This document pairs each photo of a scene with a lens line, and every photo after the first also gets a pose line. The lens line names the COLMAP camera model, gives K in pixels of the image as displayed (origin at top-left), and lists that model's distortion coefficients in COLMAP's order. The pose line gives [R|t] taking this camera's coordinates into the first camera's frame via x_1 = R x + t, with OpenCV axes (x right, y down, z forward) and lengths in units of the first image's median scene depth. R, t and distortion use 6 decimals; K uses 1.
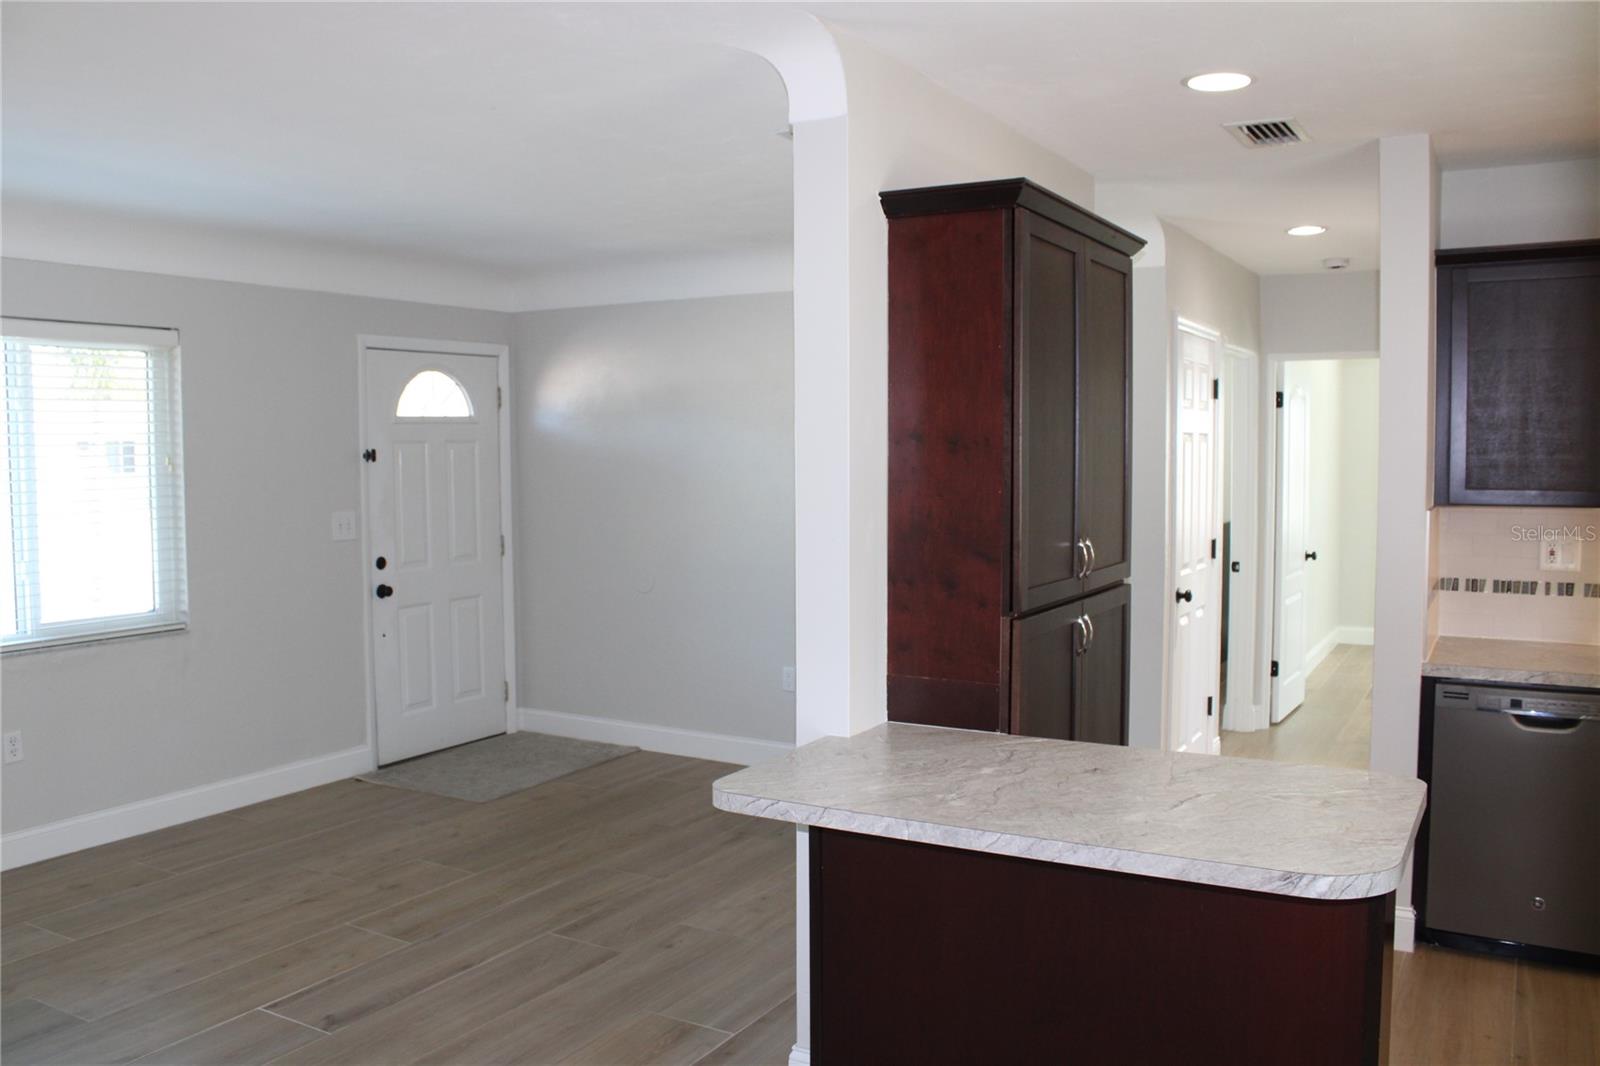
lens RADIAL K [[1316.9, 0, 800.0], [0, 1316.9, 533.0], [0, 0, 1]] dist [-0.158478, 0.126130]
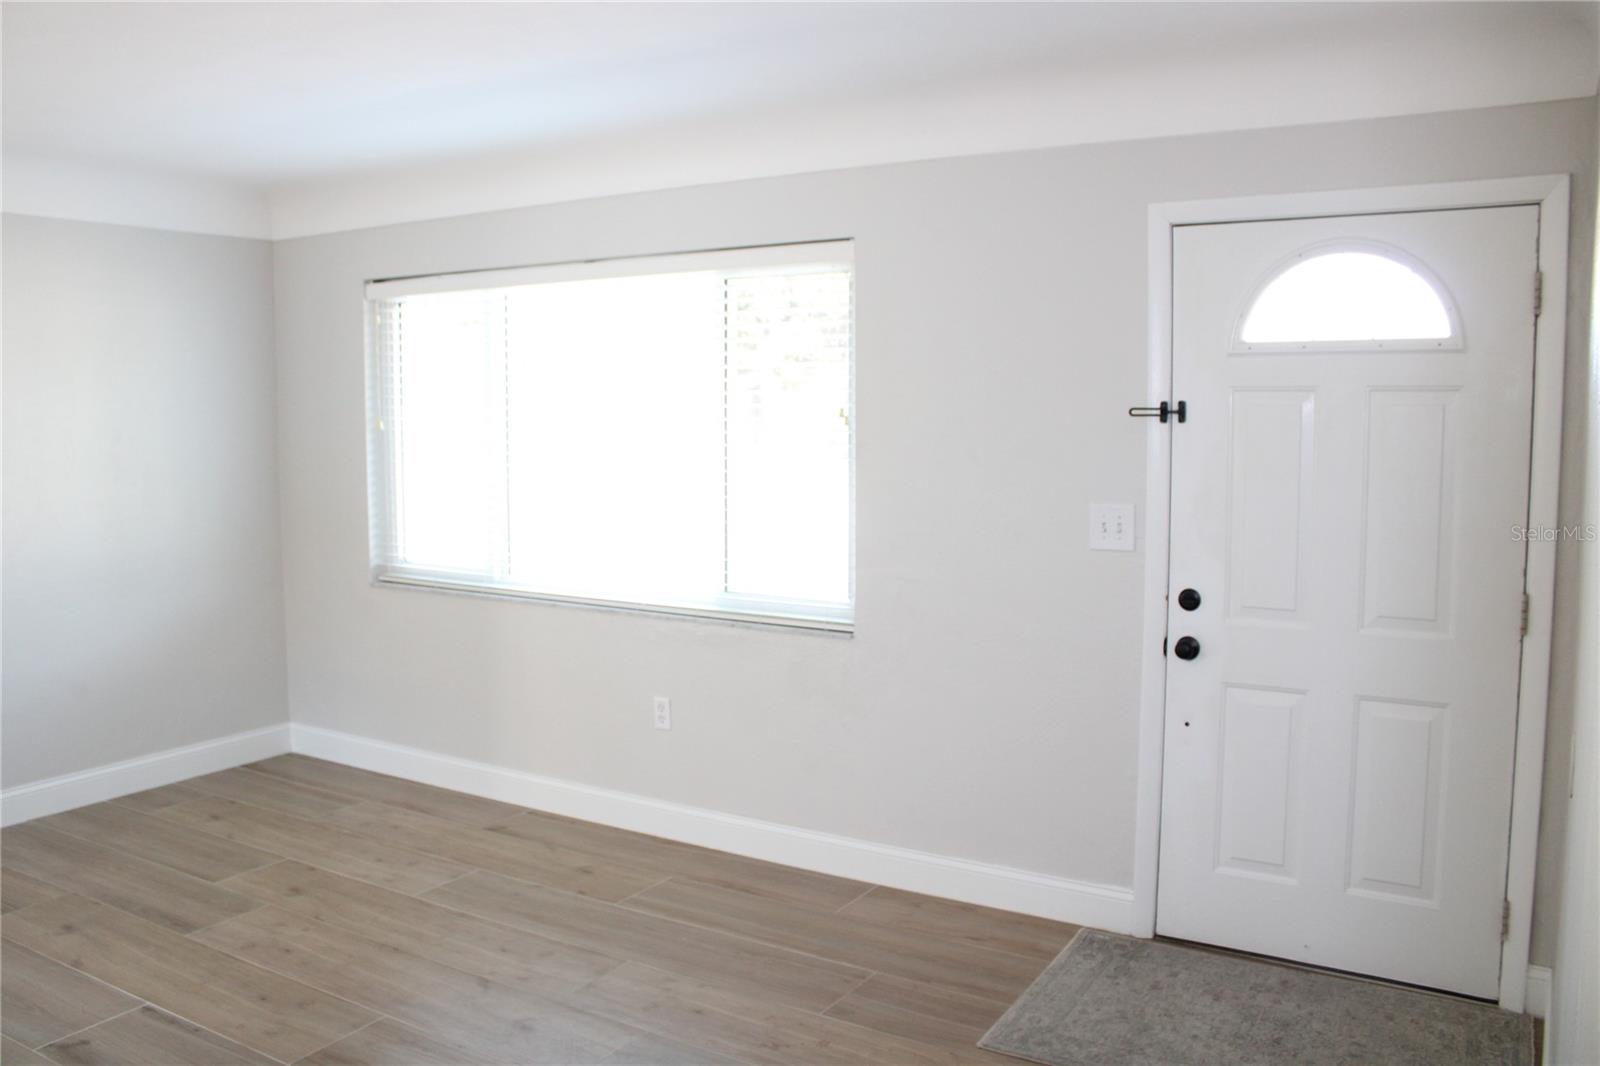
lens RADIAL K [[1316.9, 0, 800.0], [0, 1316.9, 533.0], [0, 0, 1]] dist [-0.158478, 0.126130]
pose [[-0.026959, 0.098919, -0.994730, 0.260007], [-0.068299, 0.992584, 0.100557, -0.053974], [0.997301, 0.070650, -0.020003, 0.864027]]
